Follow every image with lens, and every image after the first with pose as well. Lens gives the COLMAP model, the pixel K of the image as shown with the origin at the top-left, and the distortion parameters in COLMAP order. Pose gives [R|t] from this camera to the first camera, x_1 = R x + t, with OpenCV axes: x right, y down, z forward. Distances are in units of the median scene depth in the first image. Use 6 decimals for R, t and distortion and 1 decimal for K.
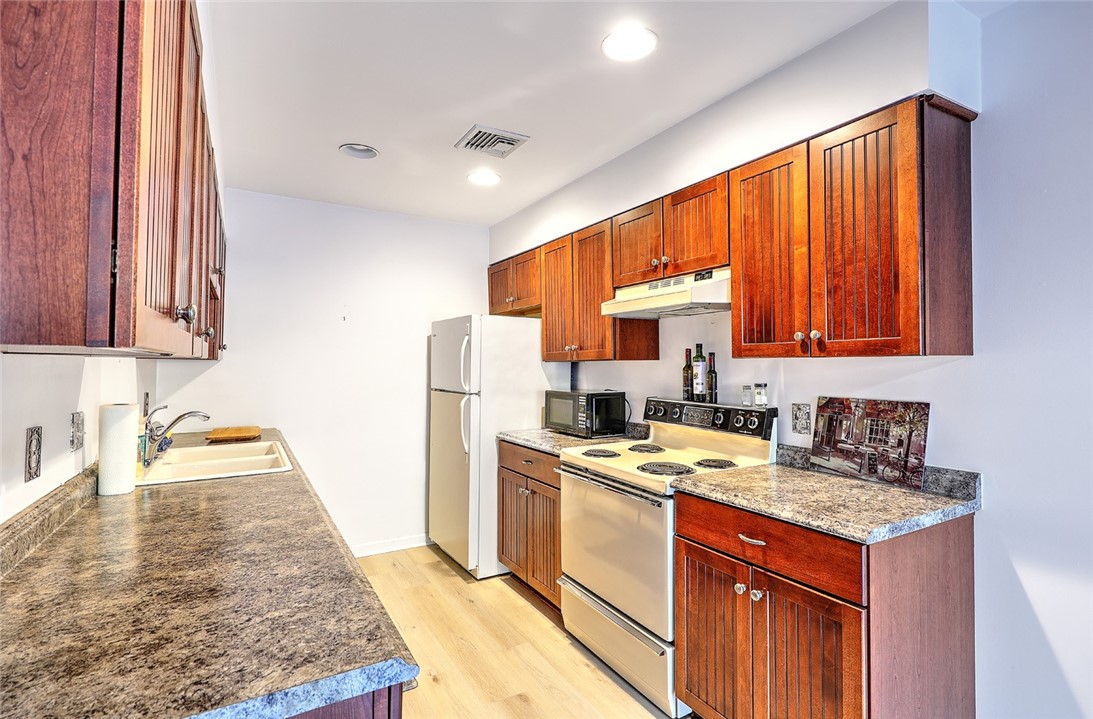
lens RADIAL K [[521.7, 0, 544.2], [0, 521.7, 357.8], [0, 0, 1]] dist [0.005004, -0.000337]
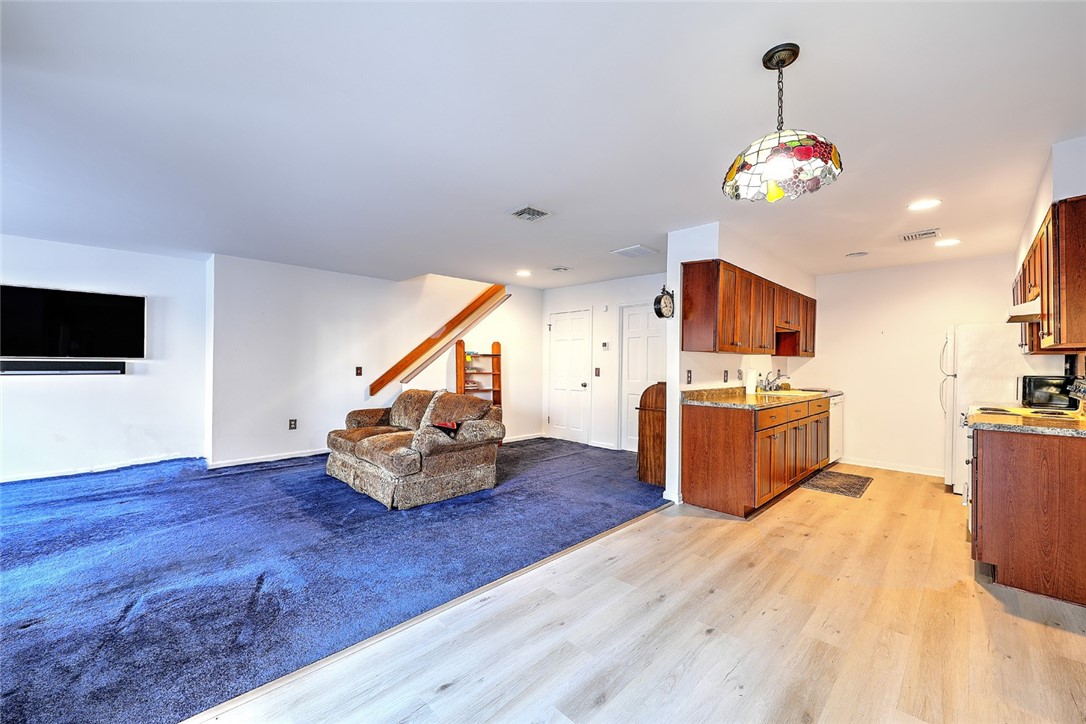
lens RADIAL K [[427.7, 0, 542.6], [0, 427.7, 361.2], [0, 0, 1]] dist [0.004034, -0.001381]
pose [[0.252537, -0.005583, -0.967571, 1.057058], [0.004480, 0.999979, -0.004601, 0.032860], [0.967577, -0.003173, 0.252557, -0.695567]]
